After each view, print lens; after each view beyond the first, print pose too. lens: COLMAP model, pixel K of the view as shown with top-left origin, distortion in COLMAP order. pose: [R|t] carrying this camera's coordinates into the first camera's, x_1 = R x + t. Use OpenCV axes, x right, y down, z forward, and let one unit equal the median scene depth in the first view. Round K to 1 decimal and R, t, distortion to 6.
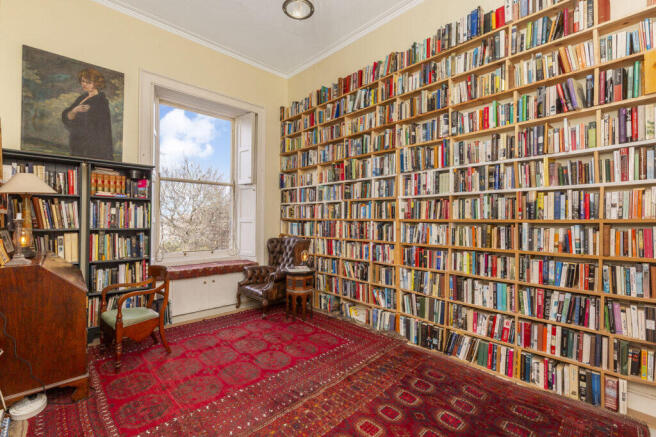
lens RADIAL K [[285.2, 0, 326.8], [0, 285.2, 219.1], [0, 0, 1]] dist [0.003795, 0.003115]
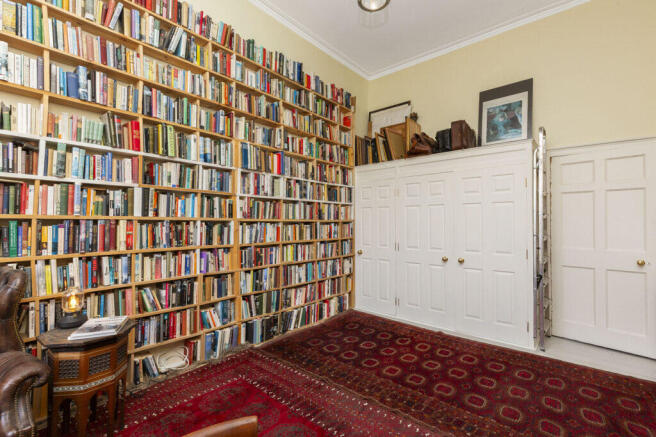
lens RADIAL K [[285.2, 0, 327.4], [0, 285.2, 218.9], [0, 0, 1]] dist [0.003795, 0.003115]
pose [[-0.073463, 0.007182, 0.997272, -0.687092], [-0.006940, 0.999946, -0.007712, 0.005940], [-0.997274, -0.007488, -0.073409, 0.804935]]
